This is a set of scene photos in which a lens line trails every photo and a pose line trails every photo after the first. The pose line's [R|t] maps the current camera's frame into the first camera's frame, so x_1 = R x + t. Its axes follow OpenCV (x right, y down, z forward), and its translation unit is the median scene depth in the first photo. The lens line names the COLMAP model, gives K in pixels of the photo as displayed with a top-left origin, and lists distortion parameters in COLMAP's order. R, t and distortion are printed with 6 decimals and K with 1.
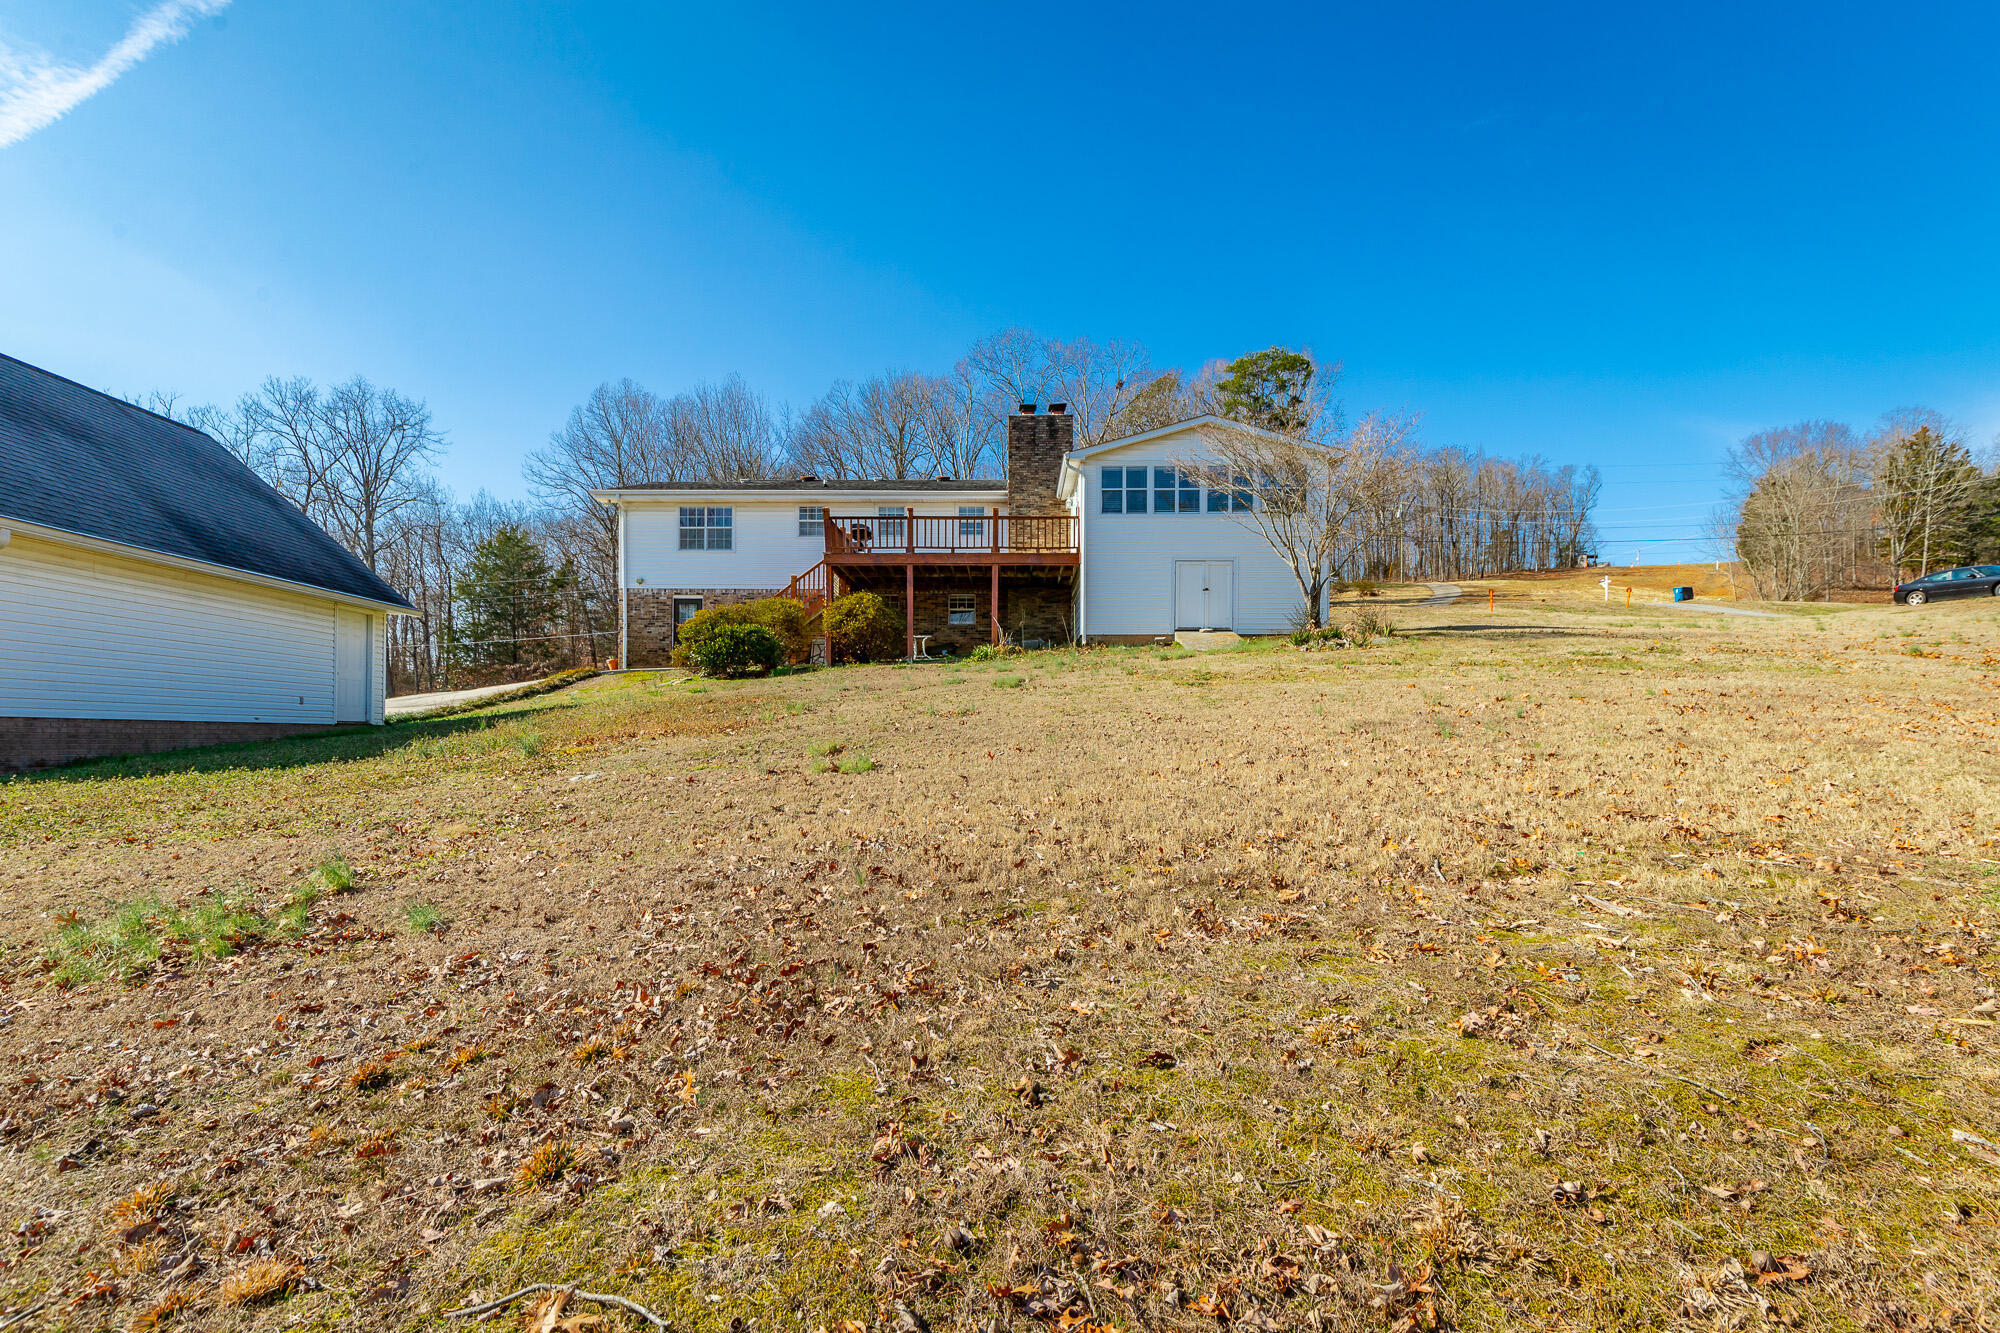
lens RADIAL K [[927.4, 0, 995.6], [0, 927.4, 729.6], [0, 0, 1]] dist [0.001656, 0.000229]
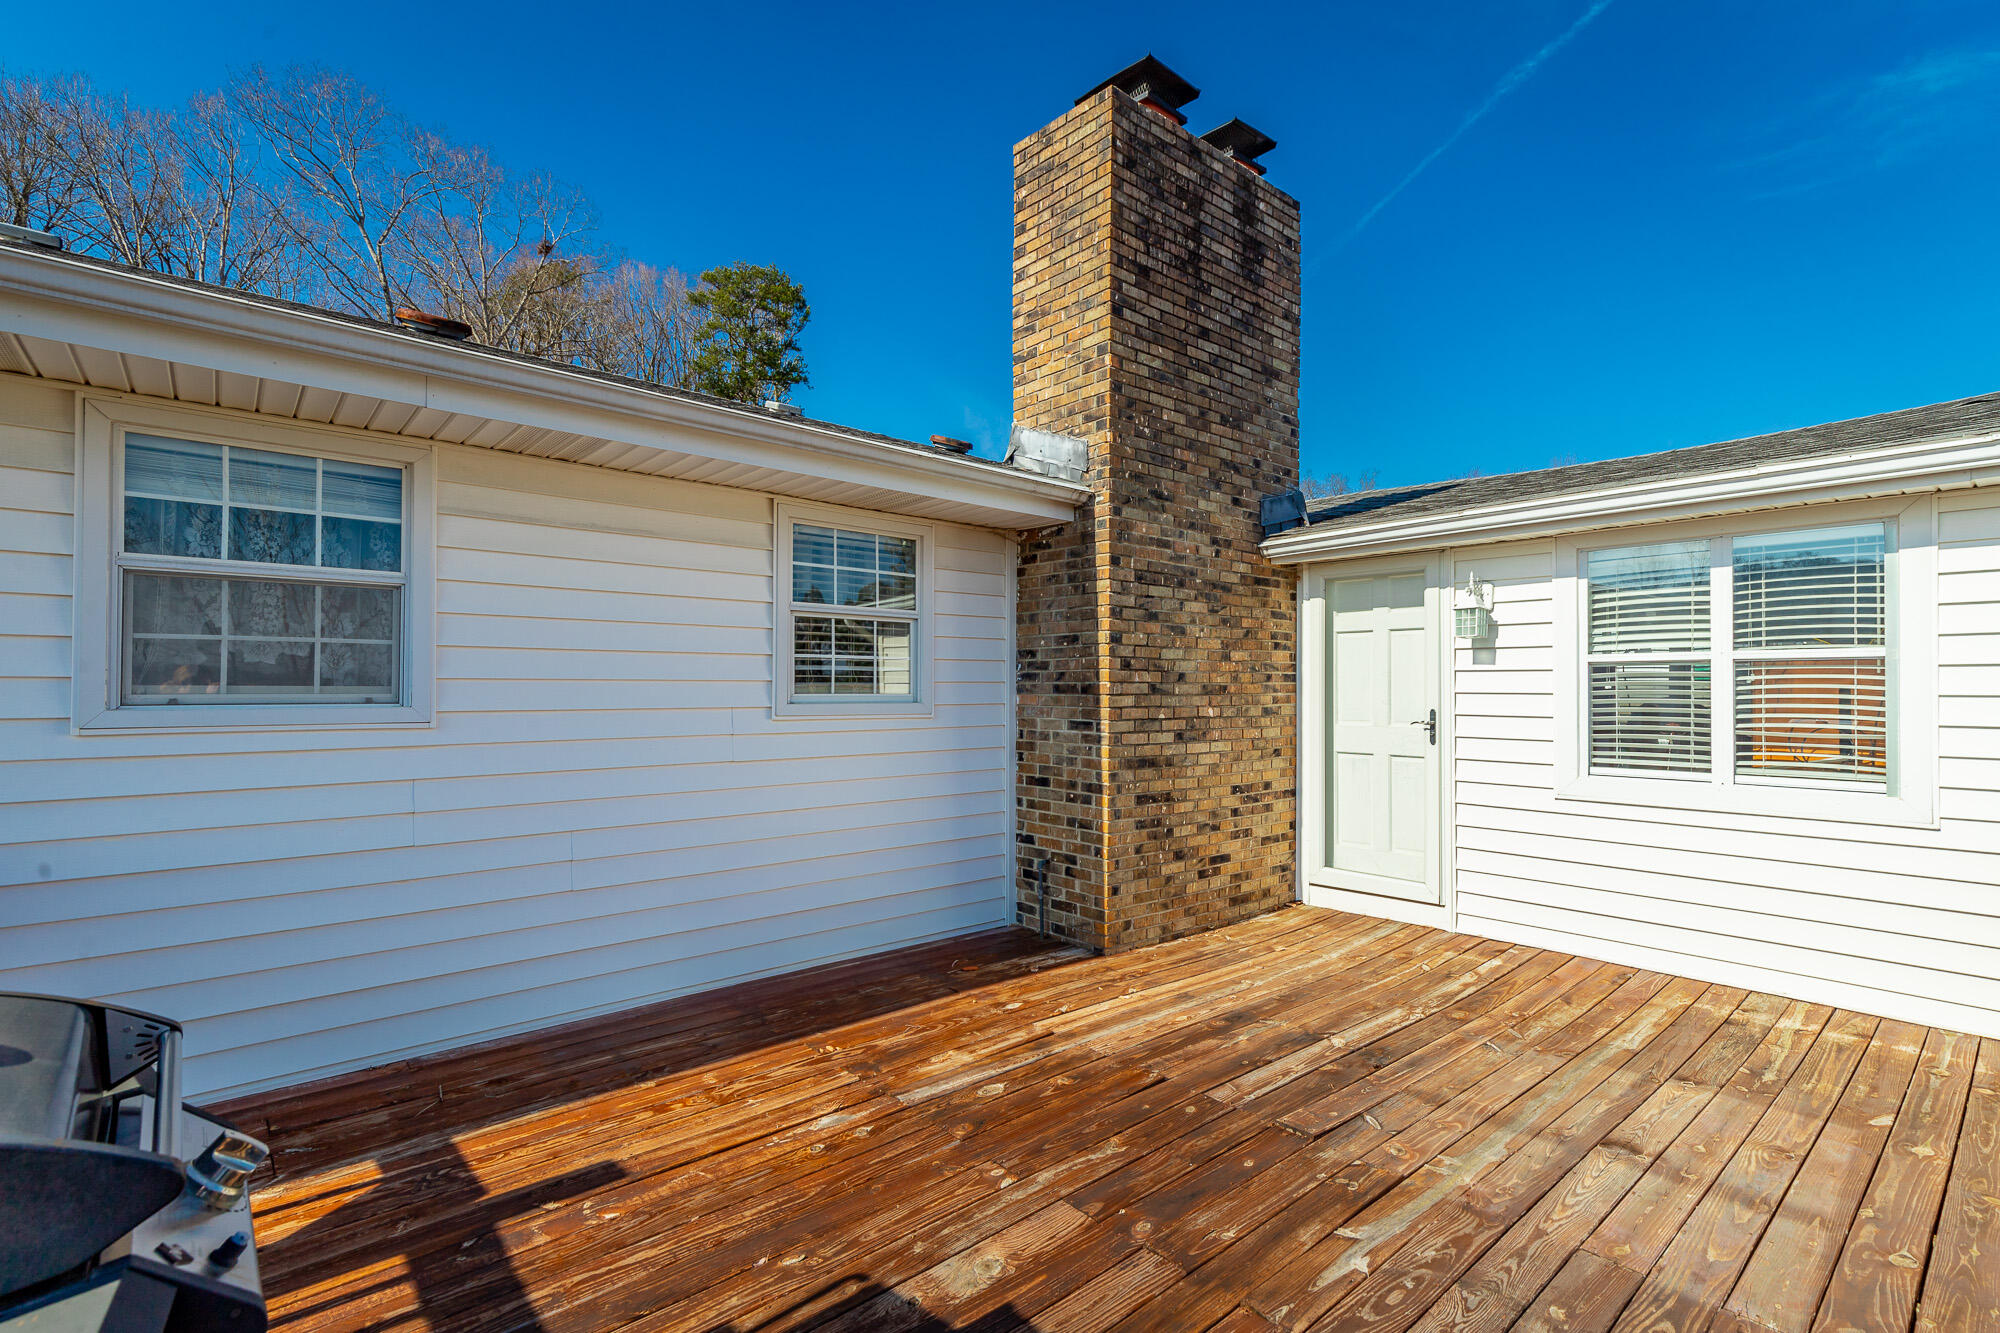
lens RADIAL K [[906.3, 0, 1011.5], [0, 906.3, 664.0], [0, 0, 1]] dist [0.012579, -0.000733]
pose [[0.734031, 0.015937, 0.678929, -0.123701], [-0.006582, 0.999845, -0.016354, -0.218946], [-0.679084, 0.007536, 0.734022, 0.880046]]
